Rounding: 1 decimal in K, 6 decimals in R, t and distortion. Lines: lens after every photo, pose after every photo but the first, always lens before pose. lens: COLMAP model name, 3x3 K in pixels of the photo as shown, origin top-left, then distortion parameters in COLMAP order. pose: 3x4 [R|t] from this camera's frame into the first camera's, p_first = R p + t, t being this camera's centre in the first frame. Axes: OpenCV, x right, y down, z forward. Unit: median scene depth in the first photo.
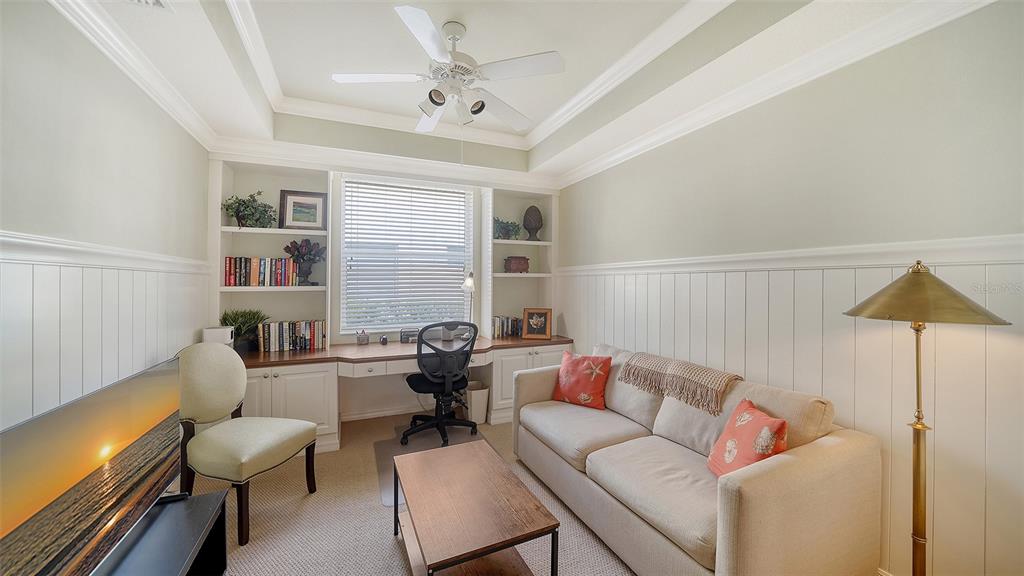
lens RADIAL K [[350.5, 0, 512.7], [0, 350.5, 283.1], [0, 0, 1]] dist [0.000367, -0.000056]
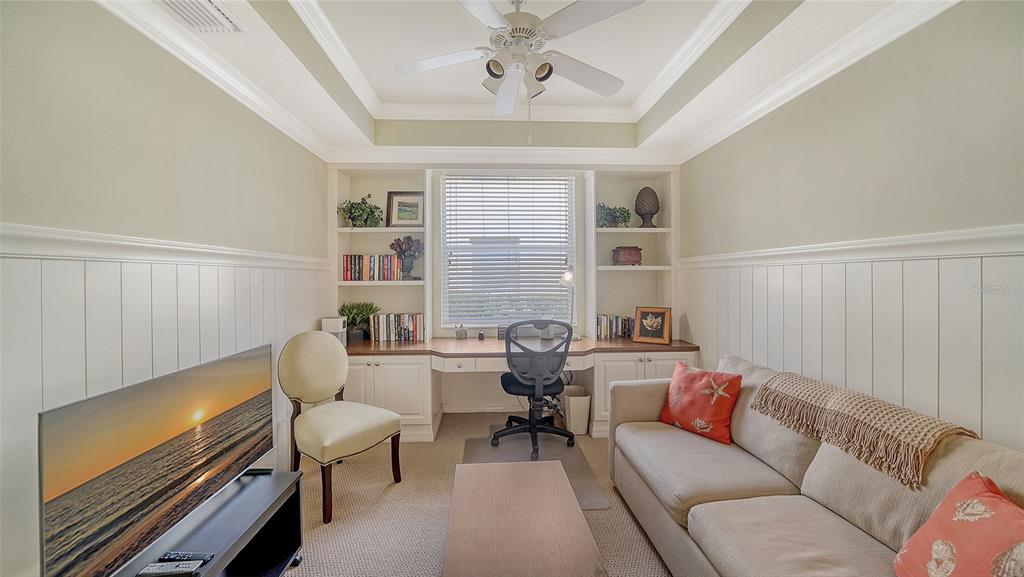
lens RADIAL K [[359.8, 0, 512.0], [0, 359.8, 275.6], [0, 0, 1]] dist [-0.006085, 0.000264]
pose [[0.936603, -0.004482, -0.350363, 0.085599], [0.002716, 0.999981, -0.005533, 0.000141], [0.350381, 0.004231, 0.936598, 0.099266]]
